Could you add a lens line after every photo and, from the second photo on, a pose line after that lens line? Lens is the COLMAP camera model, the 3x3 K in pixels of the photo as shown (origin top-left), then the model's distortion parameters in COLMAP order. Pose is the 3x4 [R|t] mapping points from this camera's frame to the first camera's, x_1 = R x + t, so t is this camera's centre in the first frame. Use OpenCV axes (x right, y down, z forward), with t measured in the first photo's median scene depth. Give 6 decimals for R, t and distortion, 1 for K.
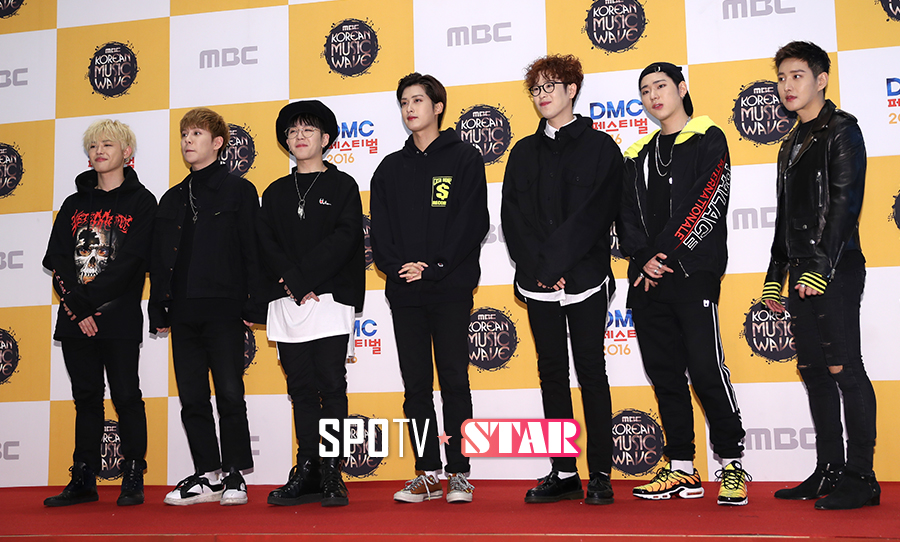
lens RADIAL K [[1330.1, 0, 446.2], [0, 1330.1, 204.2], [0, 0, 1]] dist [0.041001, 0.029266]
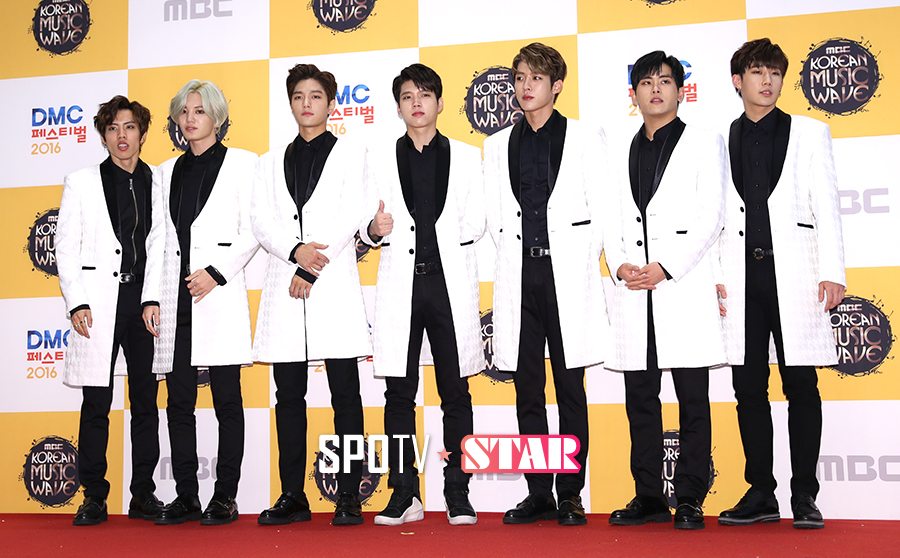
lens RADIAL K [[1584.9, 0, 428.4], [0, 1584.9, 202.1], [0, 0, 1]] dist [0.090318, 0.076103]
pose [[0.999593, 0.007179, -0.027623, 0.205014], [-0.006852, 0.999905, 0.011923, -0.012617], [0.027706, -0.011729, 0.999547, -0.055655]]
